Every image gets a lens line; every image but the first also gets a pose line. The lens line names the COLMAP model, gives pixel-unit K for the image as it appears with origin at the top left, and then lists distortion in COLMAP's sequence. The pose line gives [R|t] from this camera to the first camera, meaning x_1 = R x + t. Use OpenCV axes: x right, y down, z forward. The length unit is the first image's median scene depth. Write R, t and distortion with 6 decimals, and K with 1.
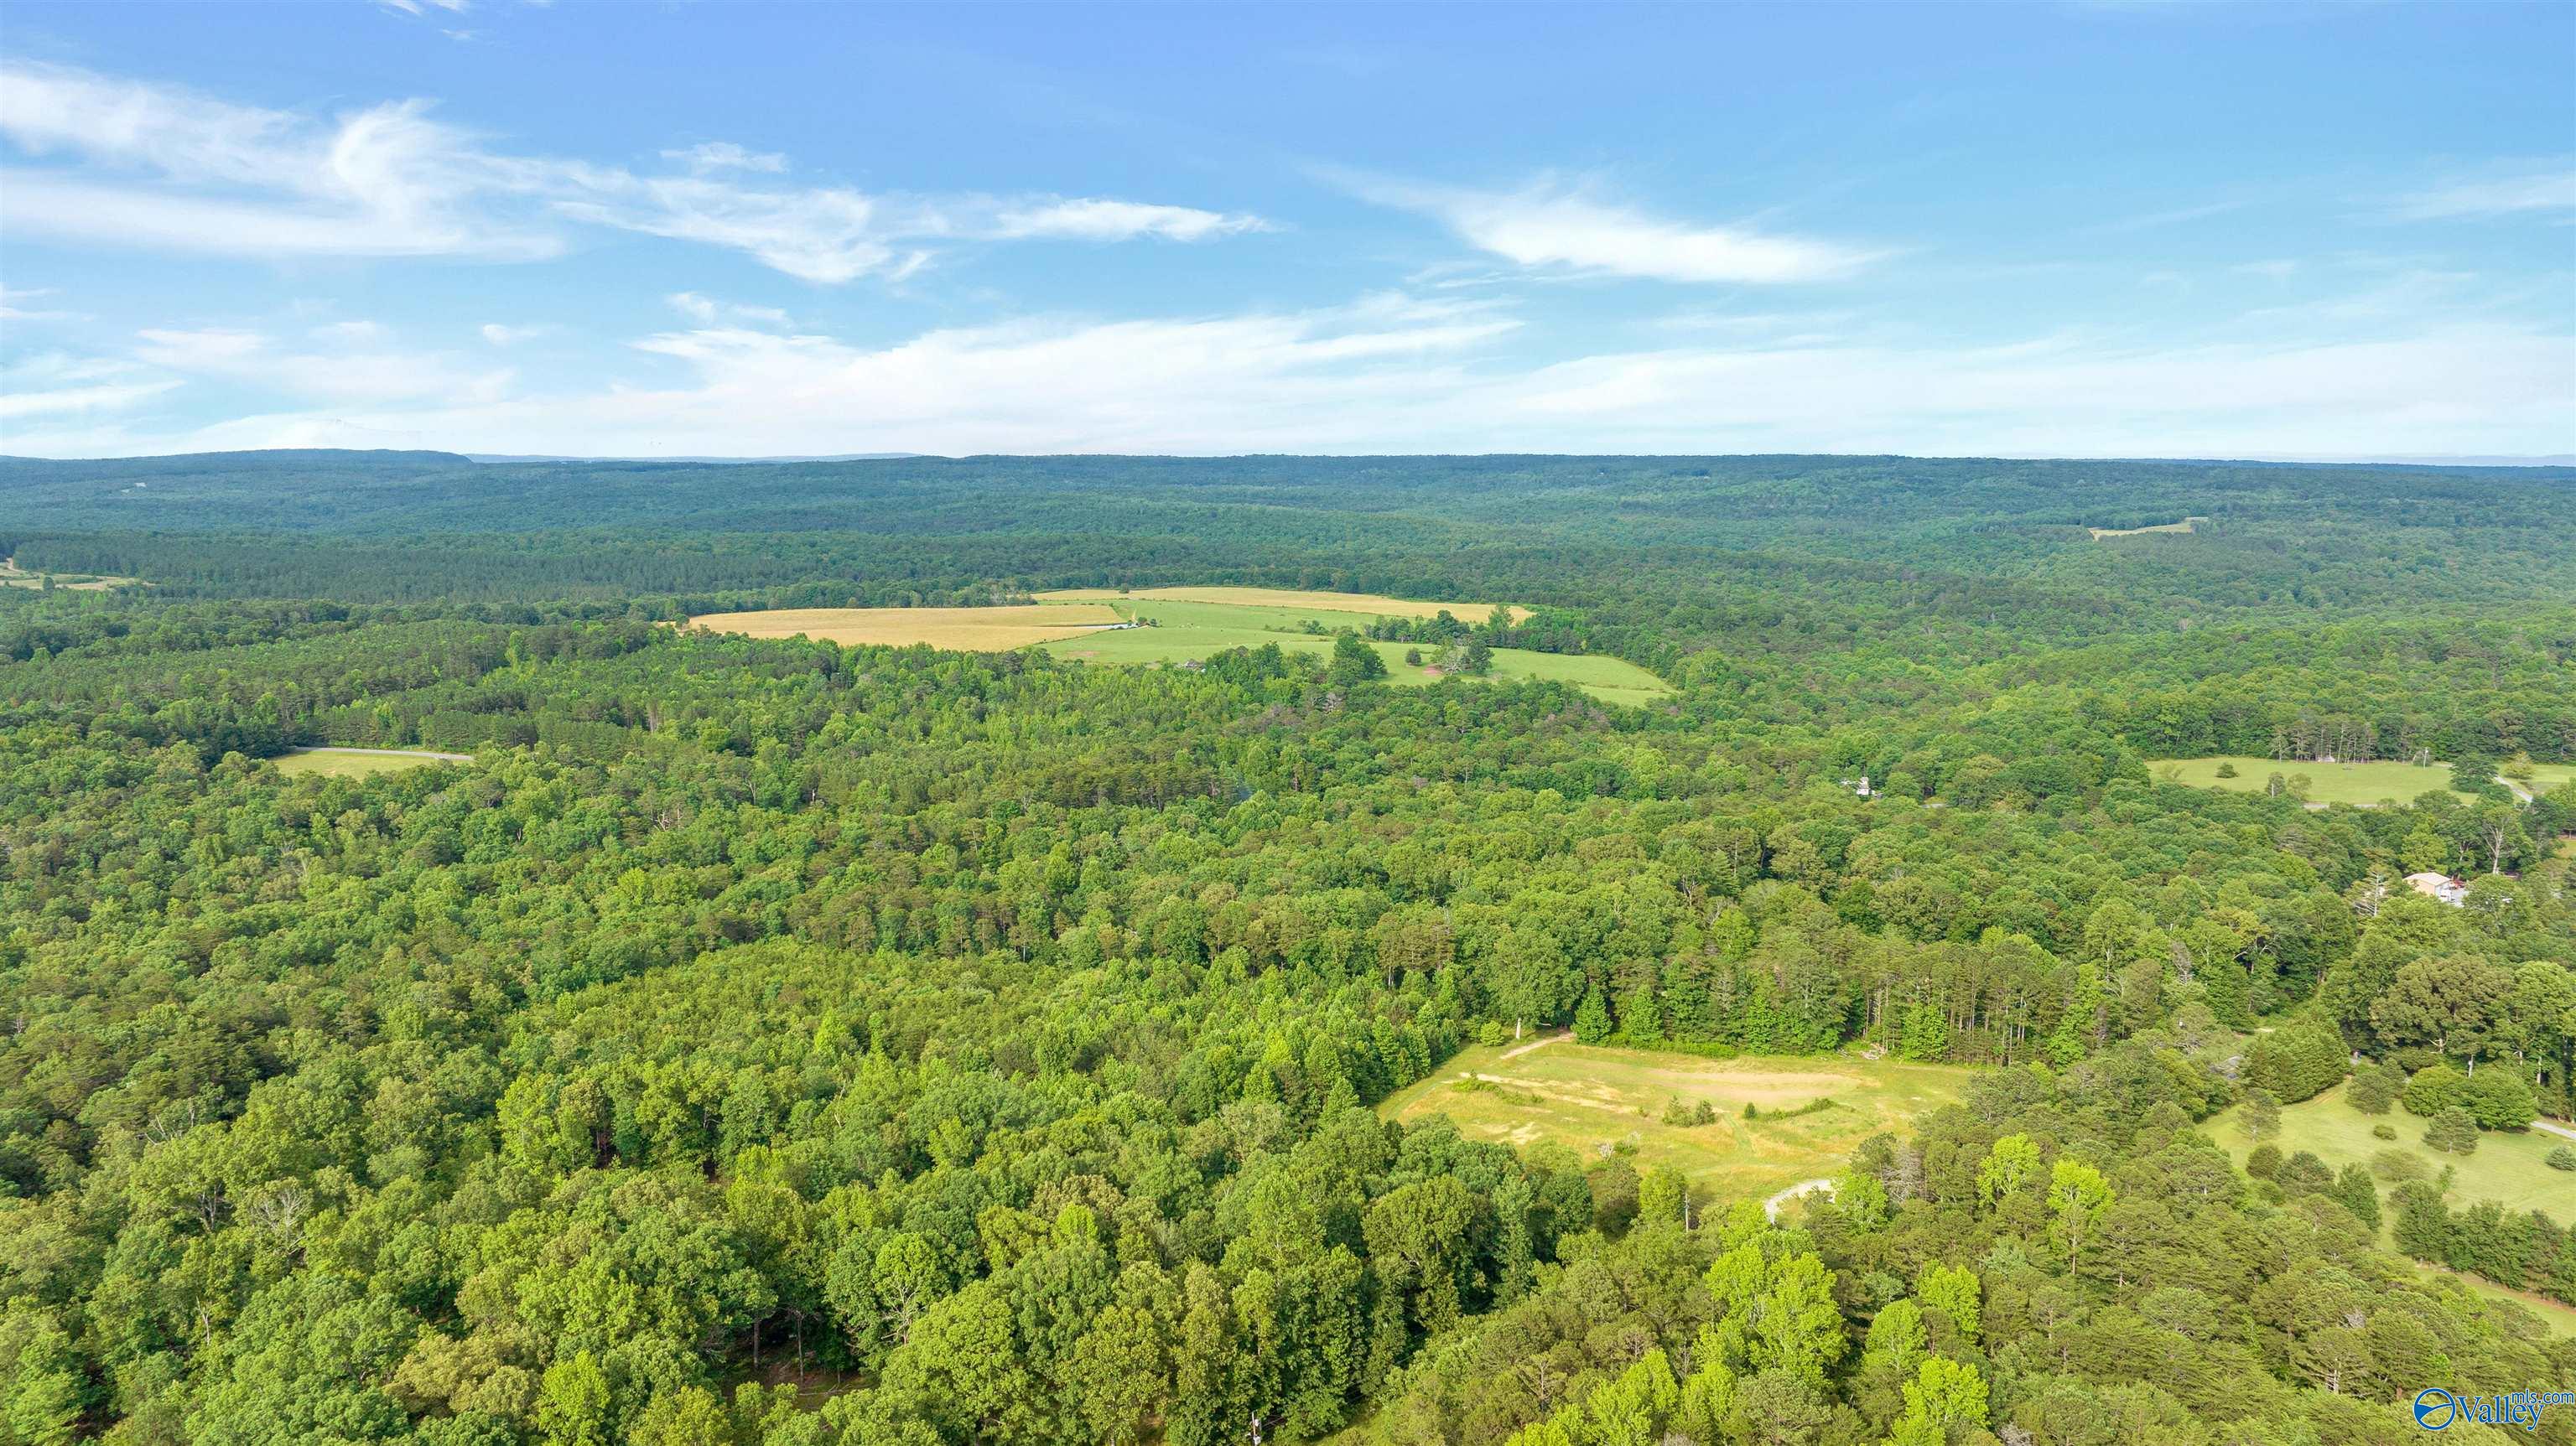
lens RADIAL K [[1810.5, 0, 1281.7], [0, 1810.5, 734.8], [0, 0, 1]] dist [-0.033149, 0.027675]
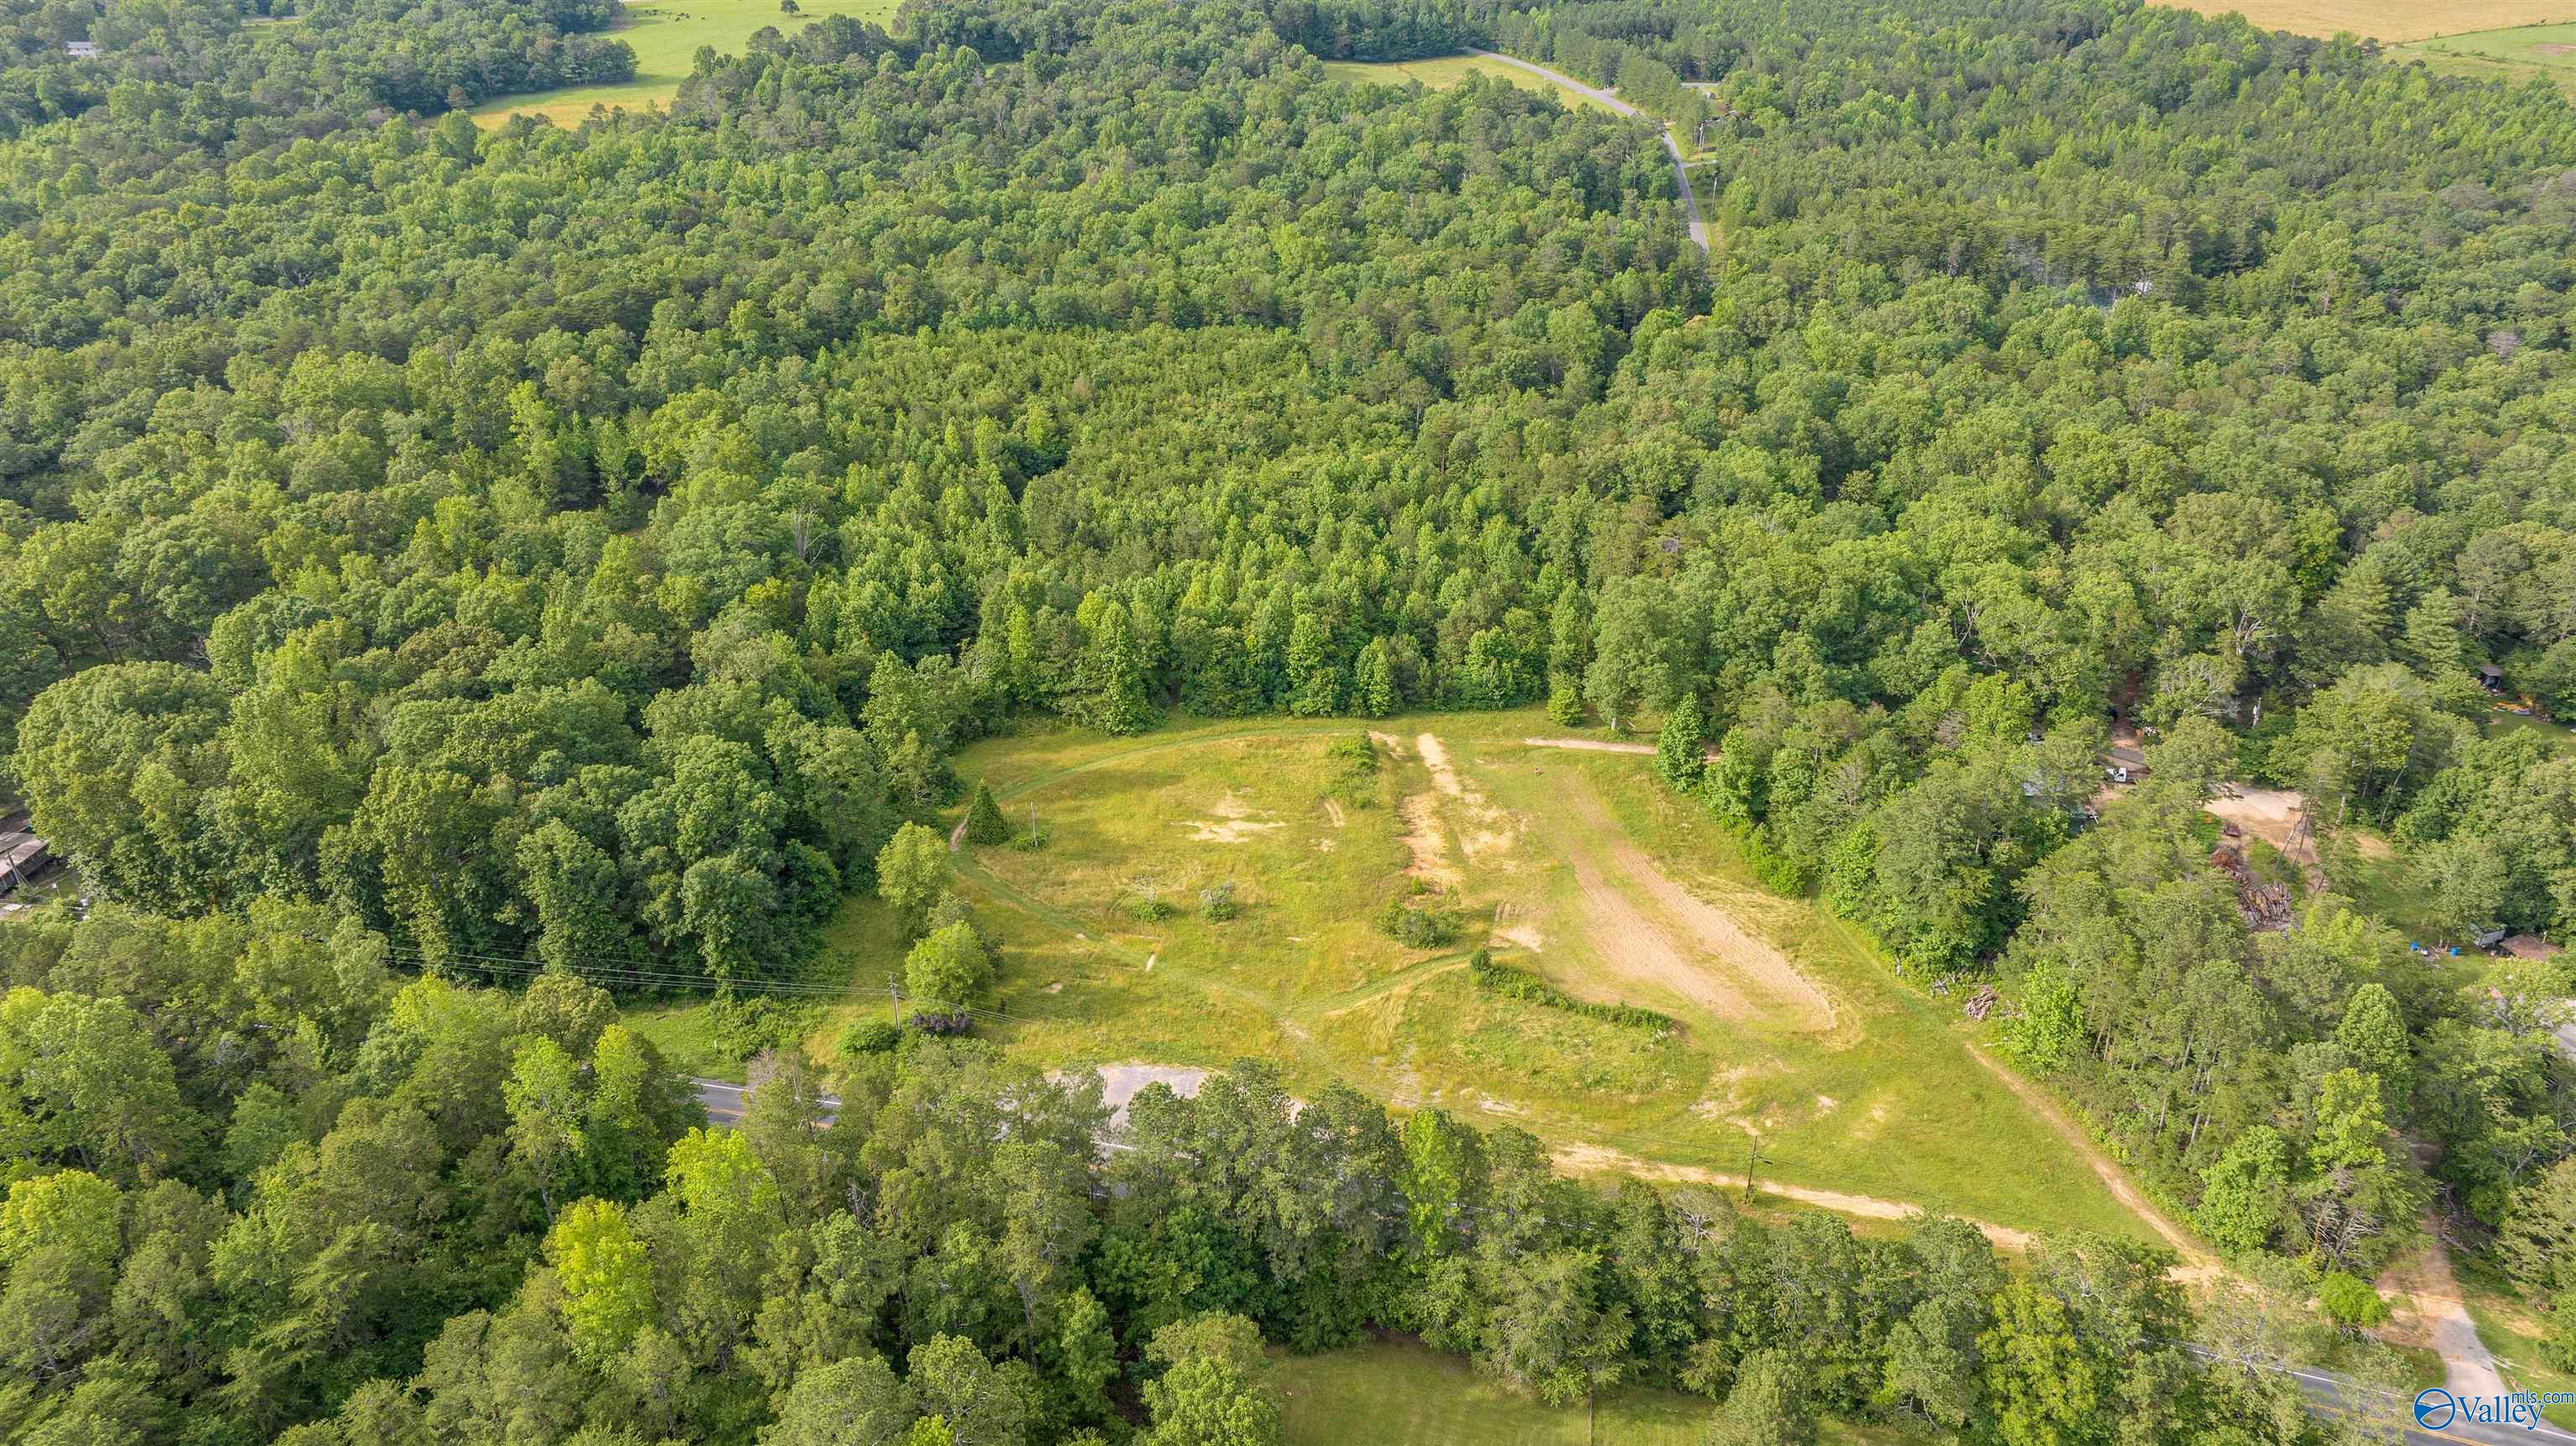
lens RADIAL K [[1810.5, 0, 1294.0], [0, 1810.5, 715.1], [0, 0, 1]] dist [-0.033149, 0.027675]
pose [[0.589065, 0.386636, -0.709588, 0.279851], [-0.117831, 0.909822, 0.397920, -0.046670], [0.799449, -0.150789, 0.581501, 0.270473]]
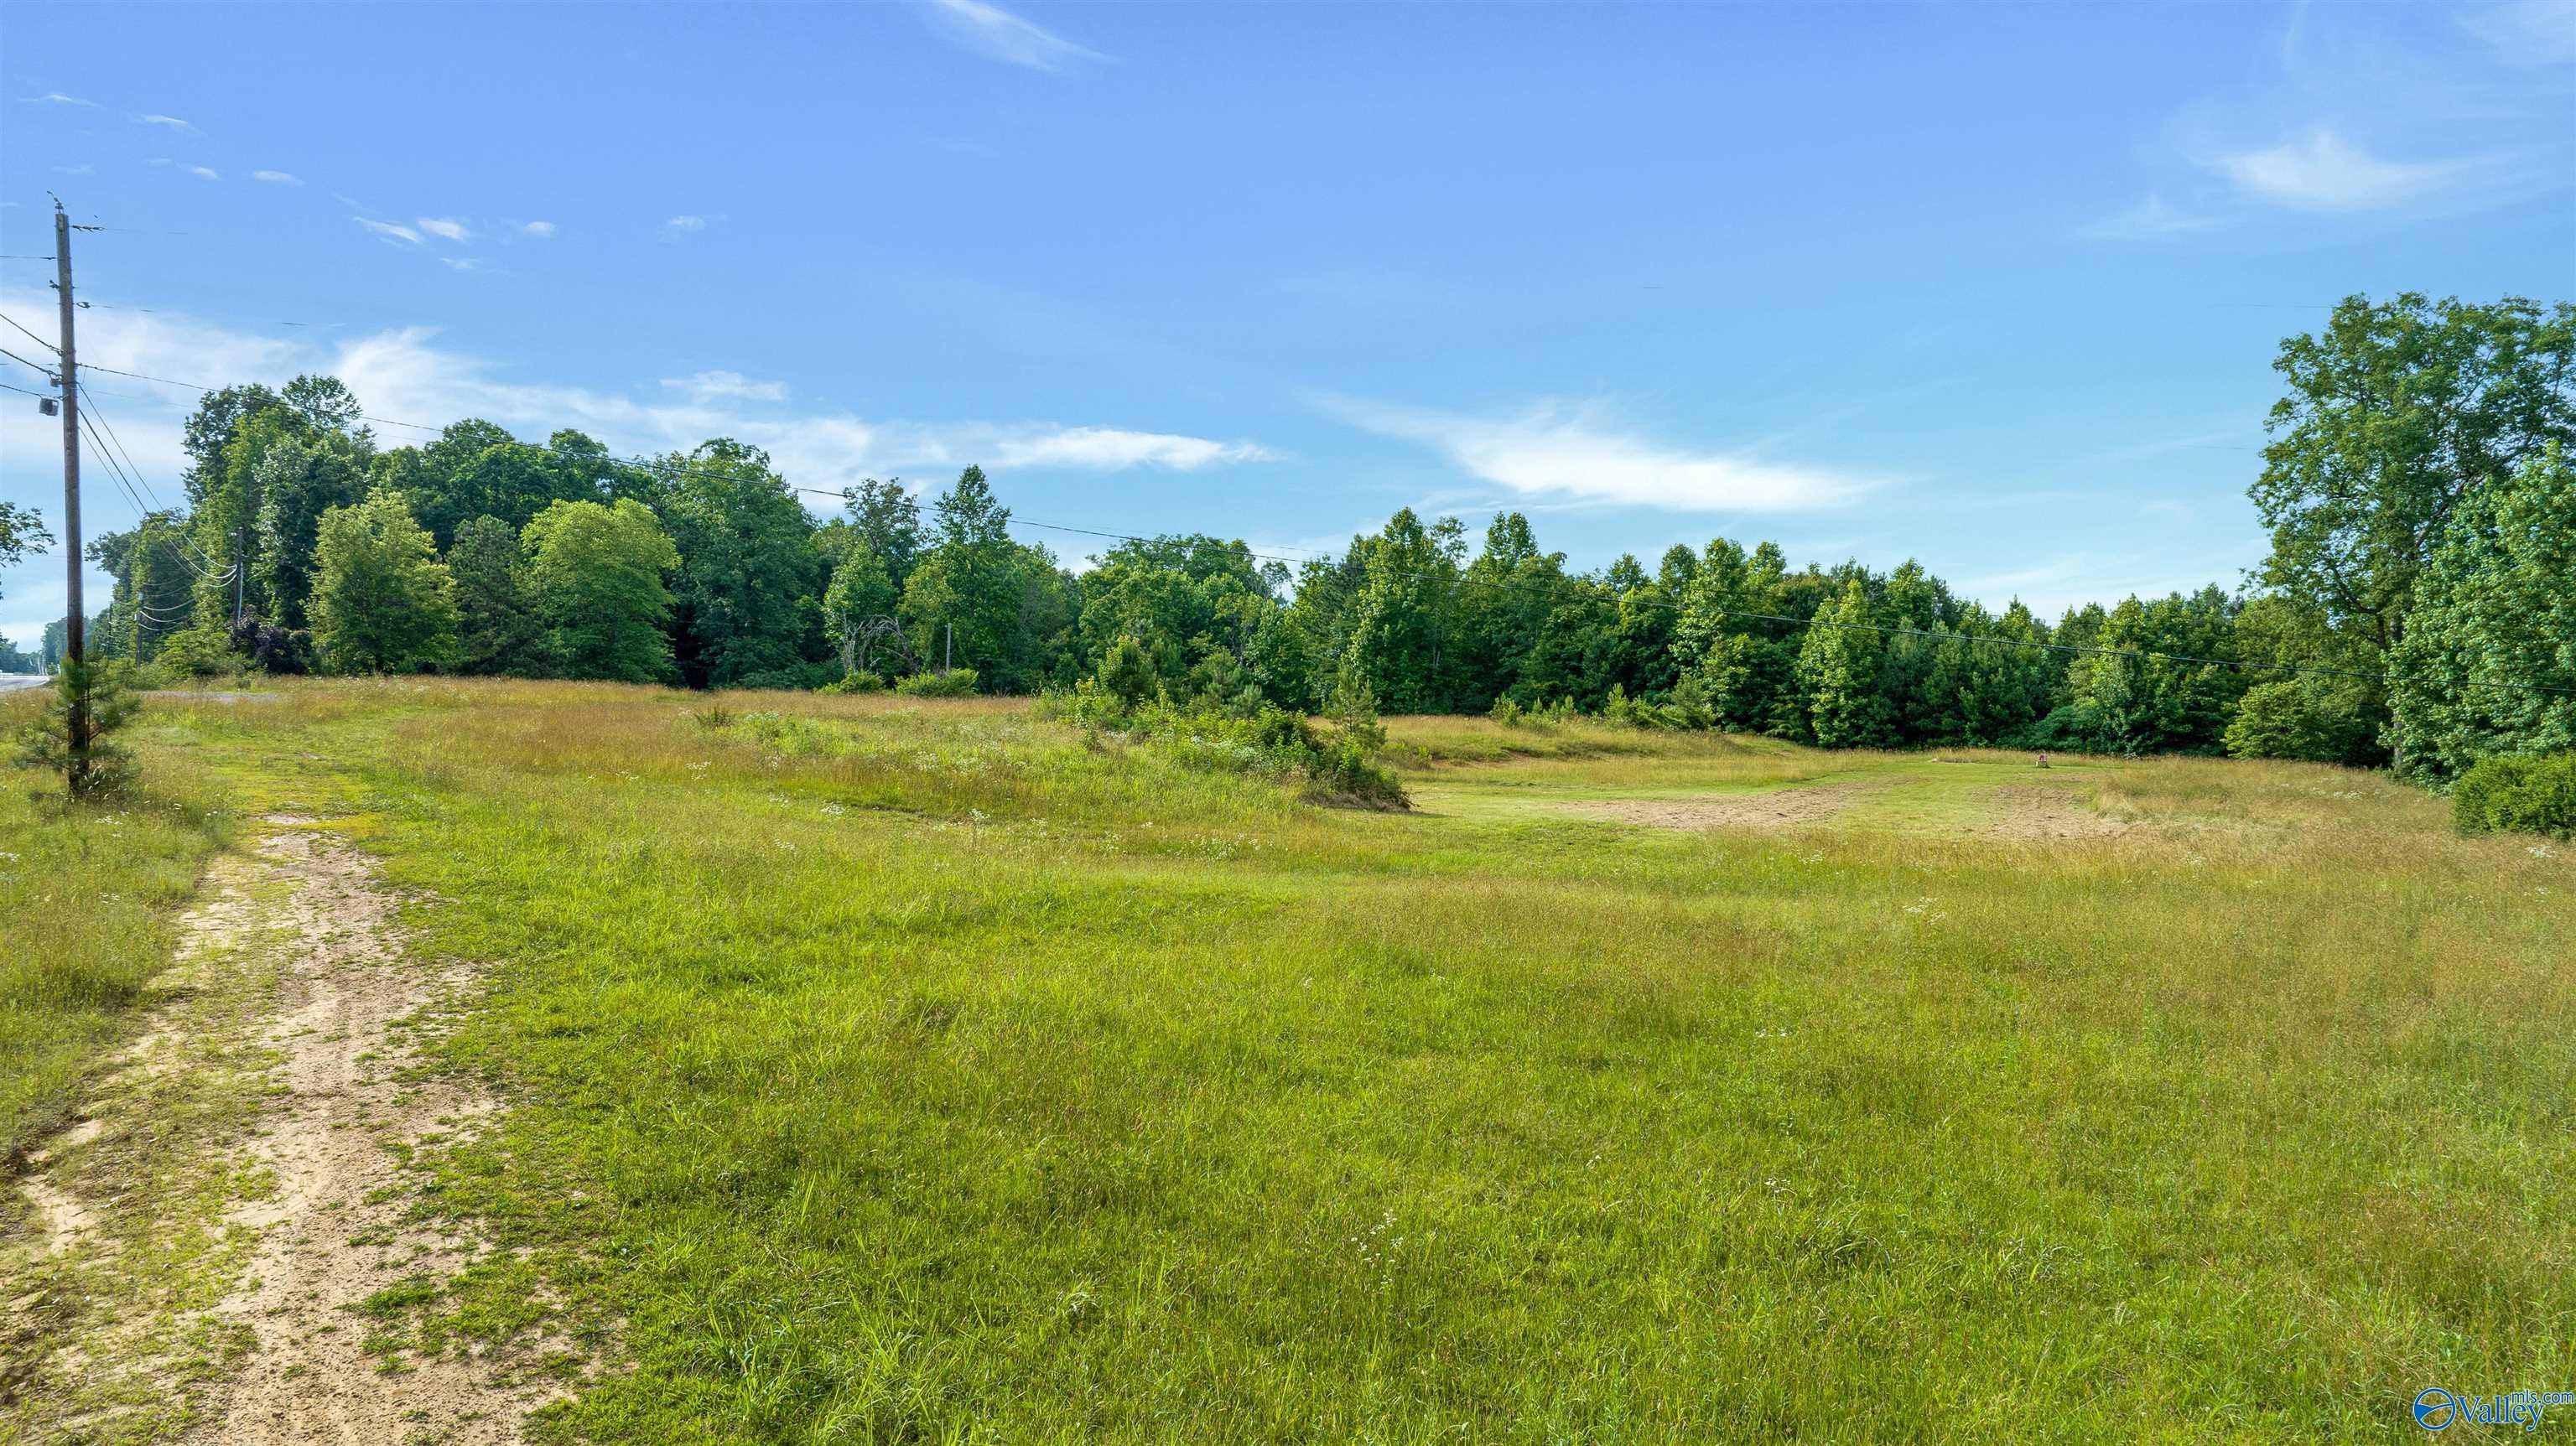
lens RADIAL K [[1810.5, 0, 1285.4], [0, 1810.5, 712.1], [0, 0, 1]] dist [-0.033149, 0.027675]
pose [[-0.193291, 0.006796, -0.981118, 0.203049], [-0.141921, 0.989266, 0.034813, 0.090254], [0.970823, 0.145970, -0.190251, 0.472412]]
